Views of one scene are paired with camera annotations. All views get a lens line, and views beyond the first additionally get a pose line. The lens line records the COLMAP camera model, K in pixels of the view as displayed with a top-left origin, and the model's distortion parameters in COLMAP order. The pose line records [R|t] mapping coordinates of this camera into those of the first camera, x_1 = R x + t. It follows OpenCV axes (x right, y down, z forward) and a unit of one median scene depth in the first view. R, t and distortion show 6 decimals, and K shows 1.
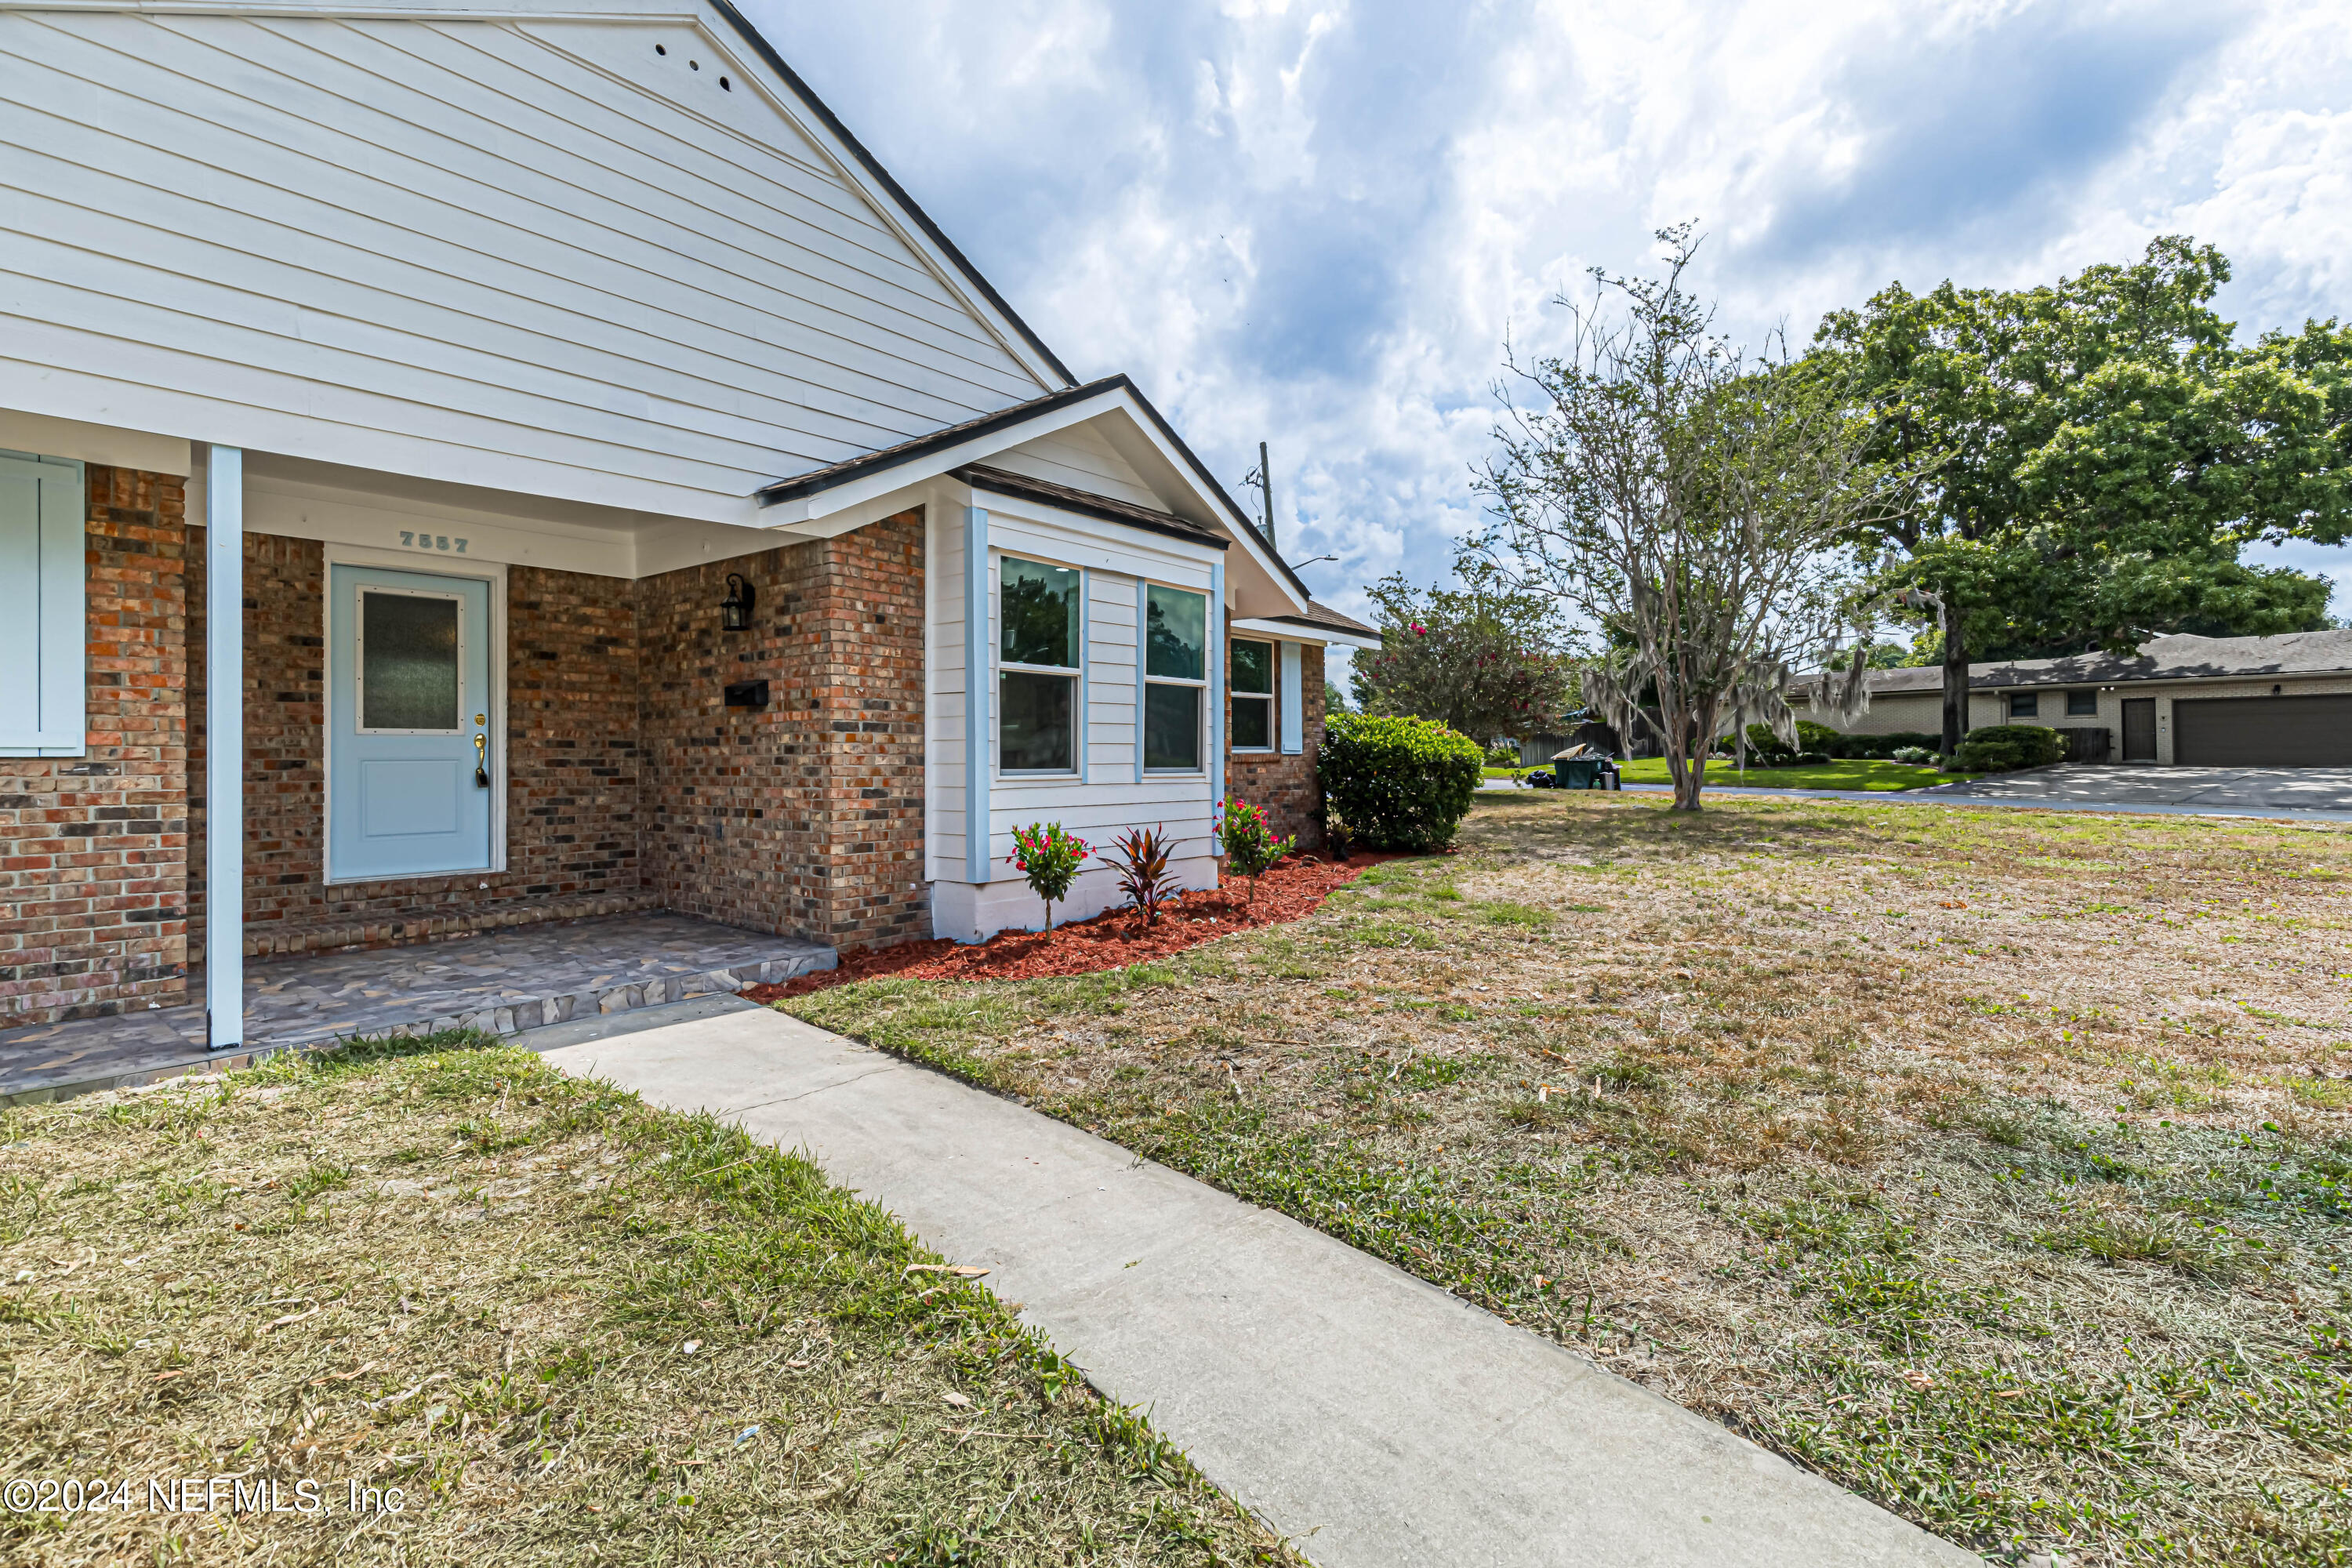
lens RADIAL K [[1075.3, 0, 1168.6], [0, 1075.3, 766.6], [0, 0, 1]] dist [0.007369, -0.000610]
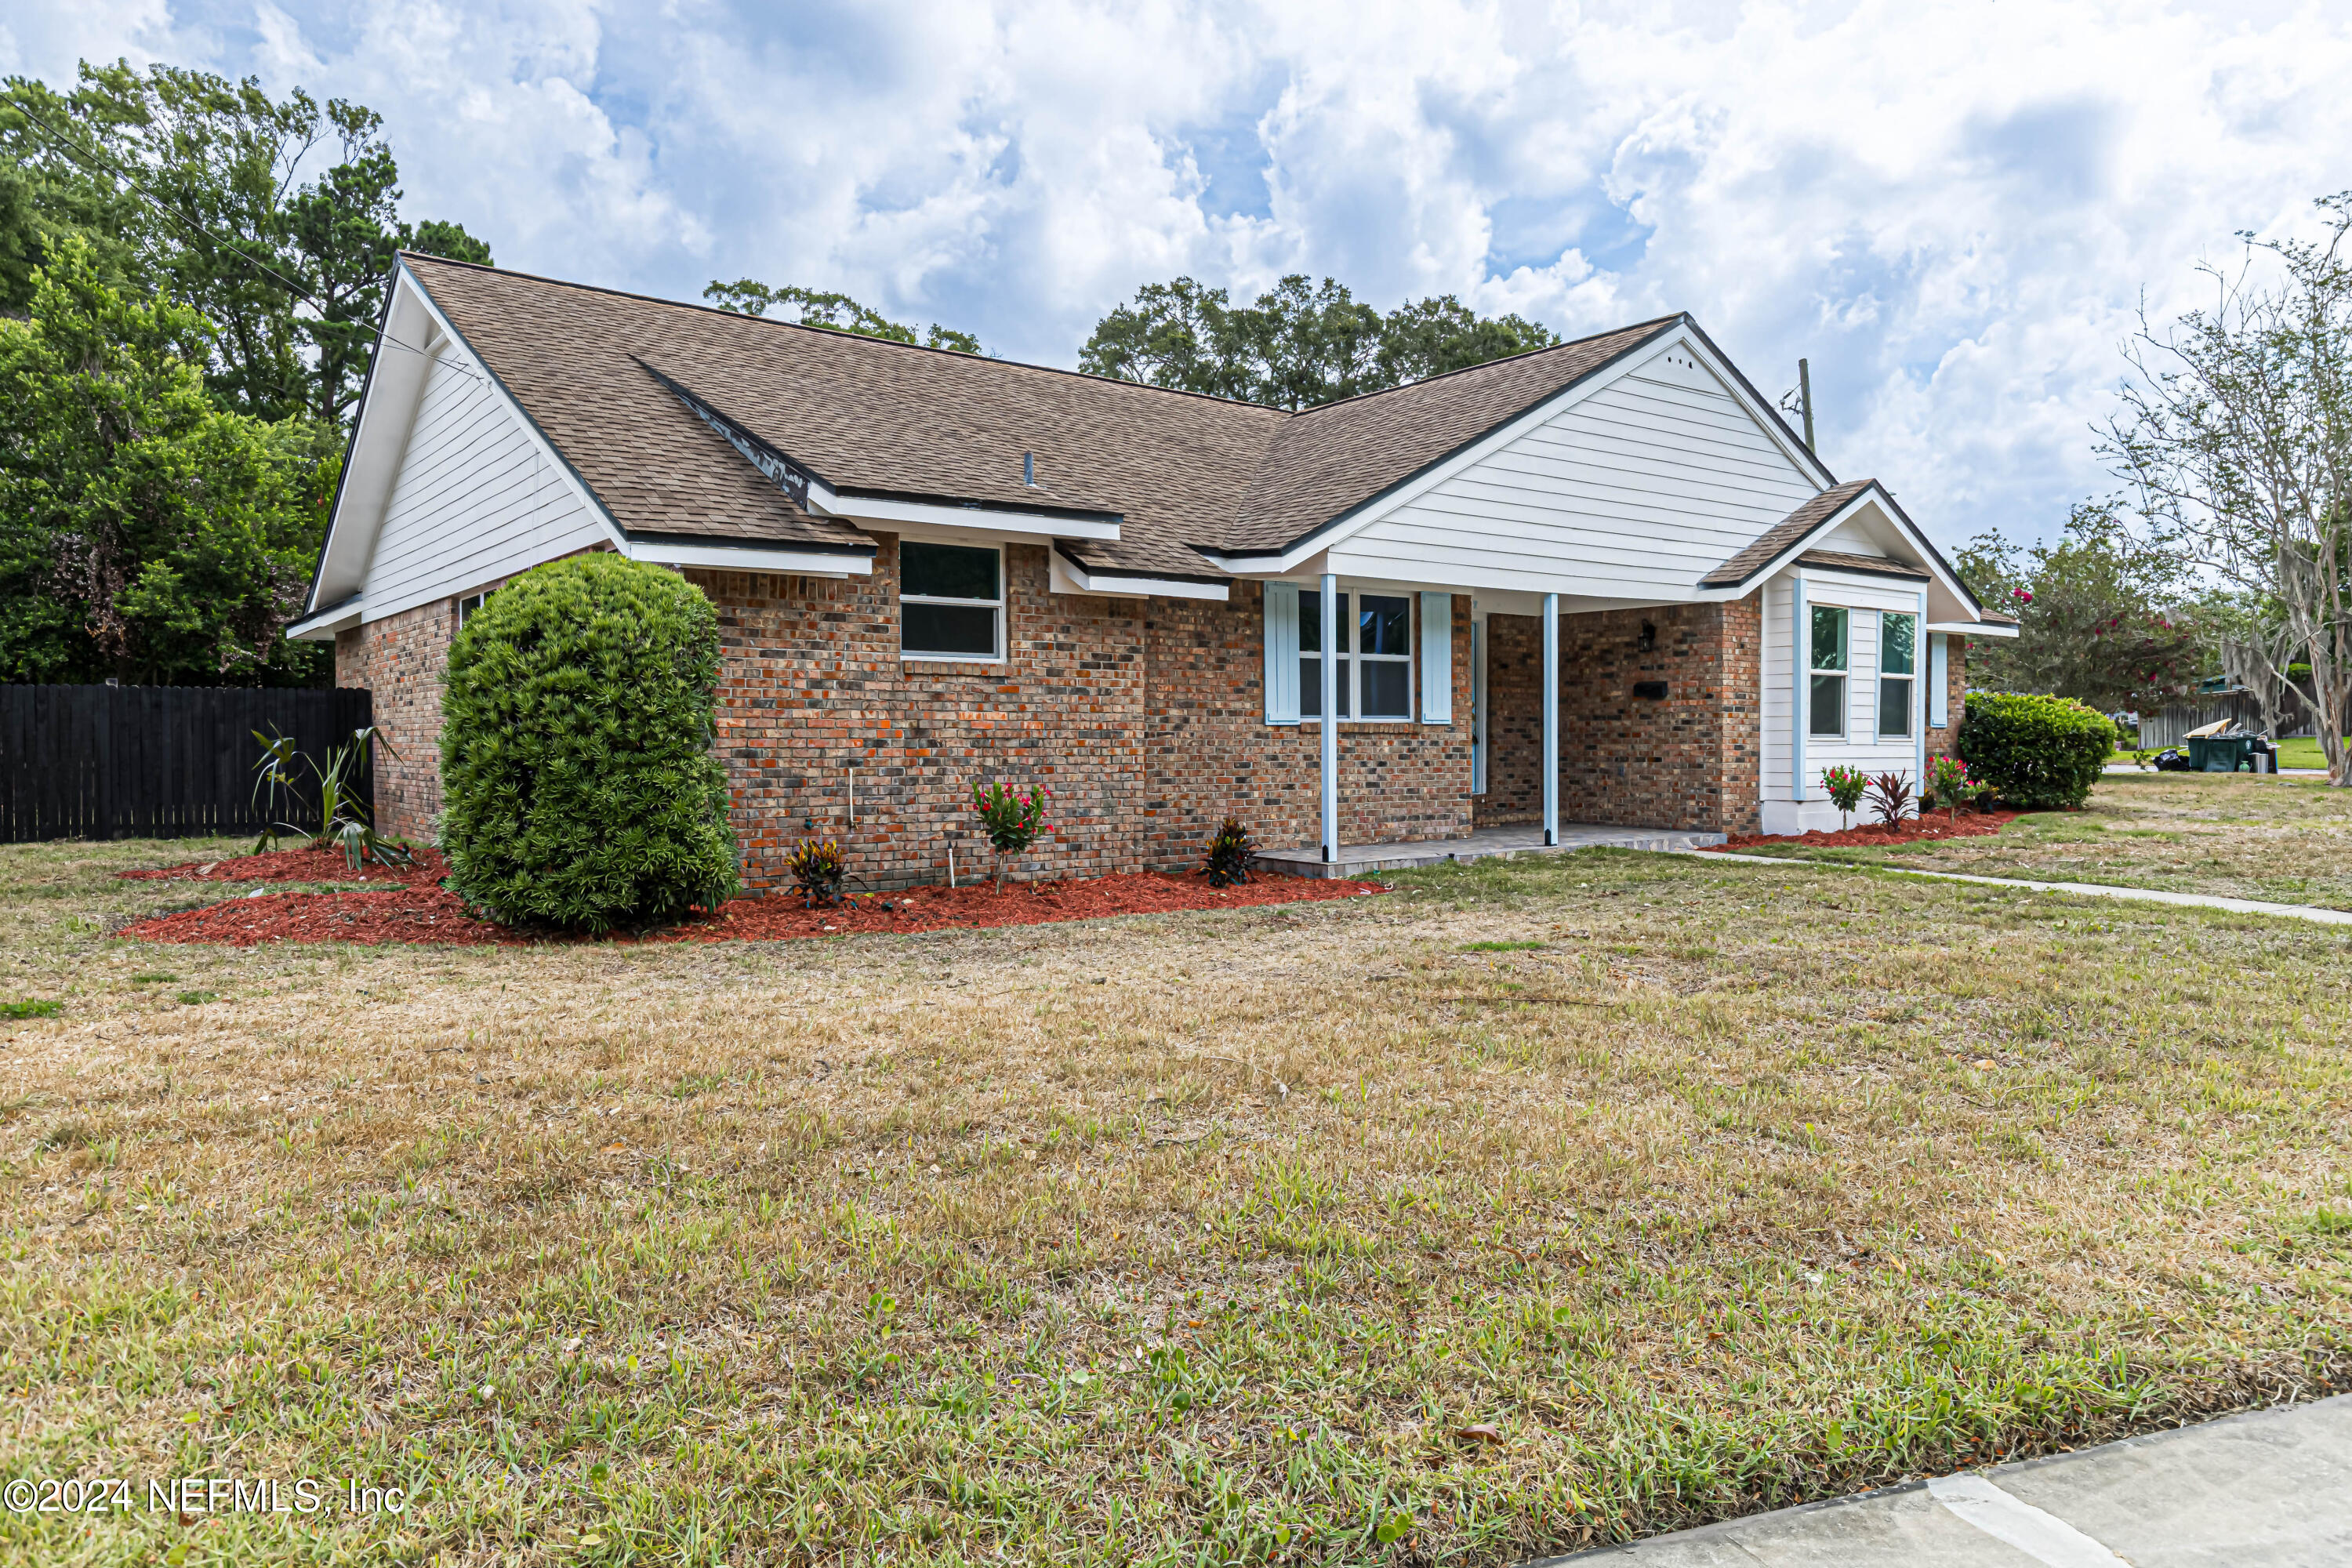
lens RADIAL K [[1539.4, 0, 1176.0], [0, 1539.4, 784.0], [0, 0, 1]] dist [0.005470, 0.003848]
pose [[0.972126, 0.009608, -0.234262, -0.500732], [-0.004700, 0.999758, 0.021501, 0.030308], [0.234411, -0.019801, 0.971936, -1.412245]]
